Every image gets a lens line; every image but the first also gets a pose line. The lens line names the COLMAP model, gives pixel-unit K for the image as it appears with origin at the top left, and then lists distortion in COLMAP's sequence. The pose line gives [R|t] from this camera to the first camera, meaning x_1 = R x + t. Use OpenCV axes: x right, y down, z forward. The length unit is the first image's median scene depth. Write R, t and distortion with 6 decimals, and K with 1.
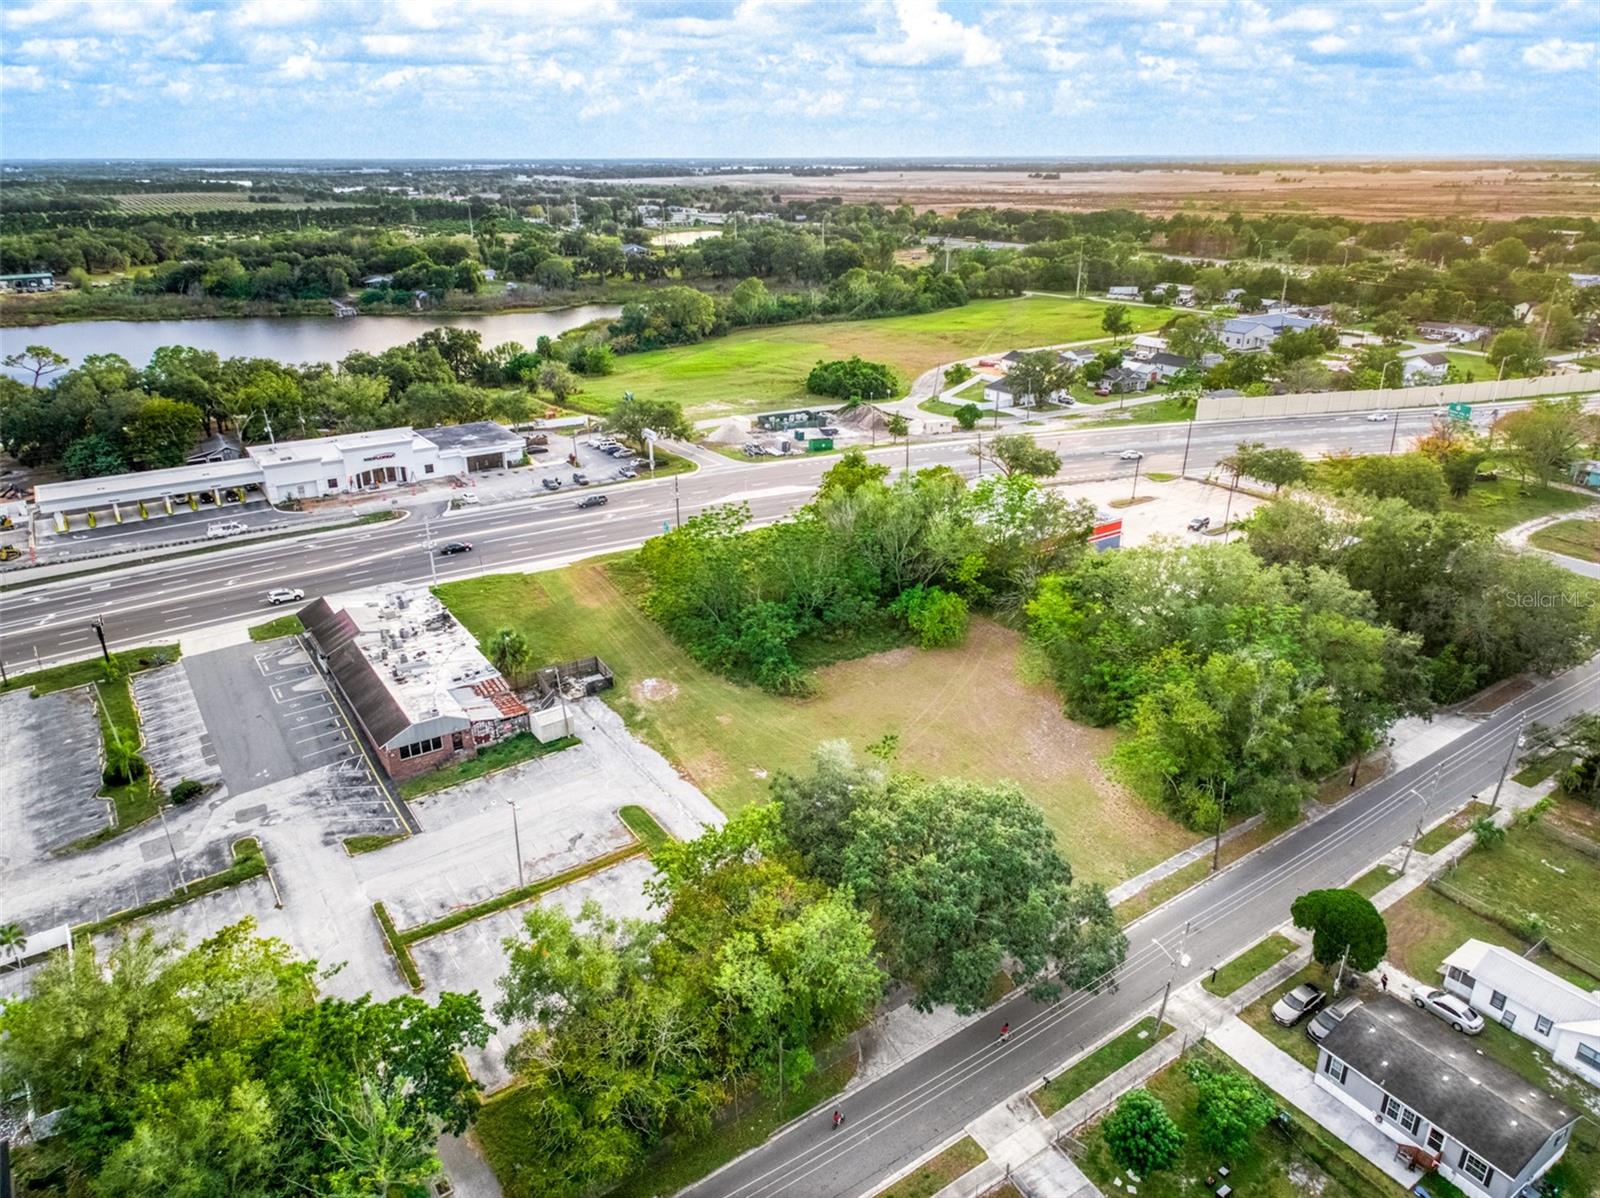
lens RADIAL K [[1085.7, 0, 806.6], [0, 1085.7, 602.4], [0, 0, 1]] dist [0.010681, -0.006473]
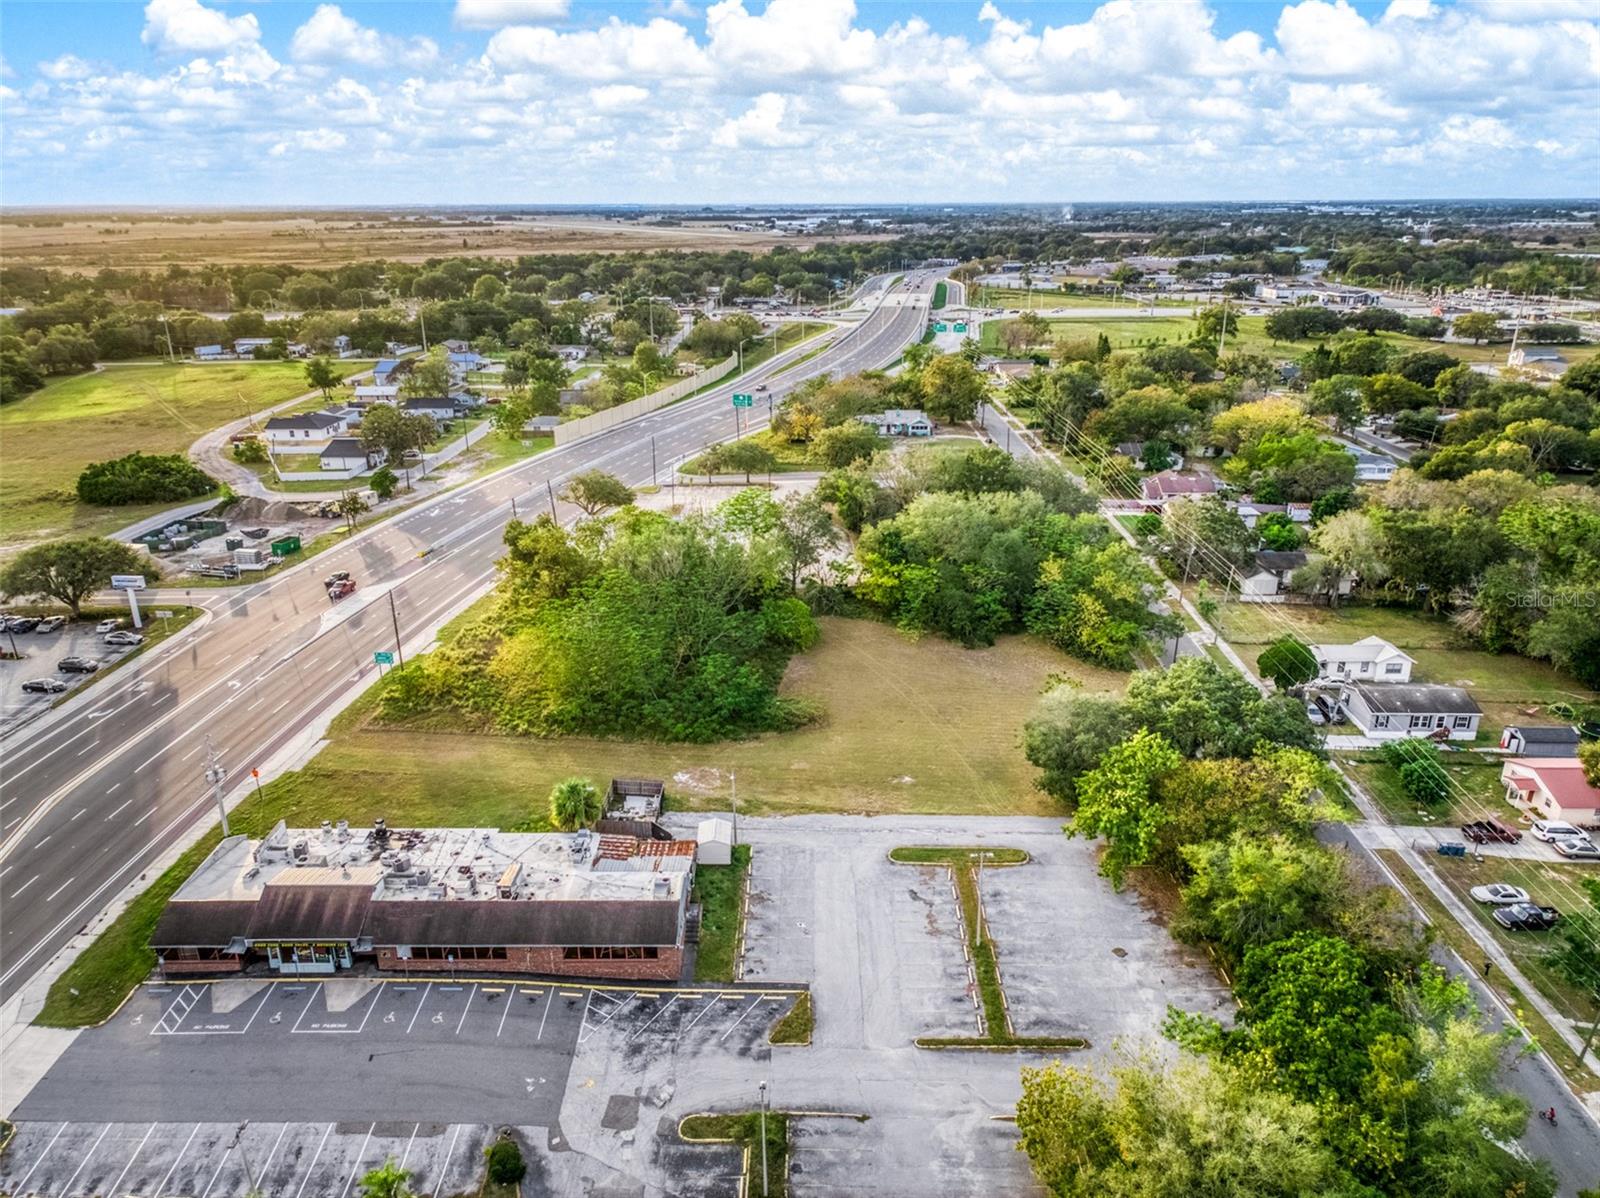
lens RADIAL K [[1085.7, 0, 806.6], [0, 1085.7, 602.4], [0, 0, 1]] dist [0.010681, -0.006473]
pose [[0.561724, -0.285601, 0.776465, -0.718146], [0.316999, 0.941198, 0.116865, -0.130982], [-0.764185, 0.180492, 0.619229, 0.326365]]
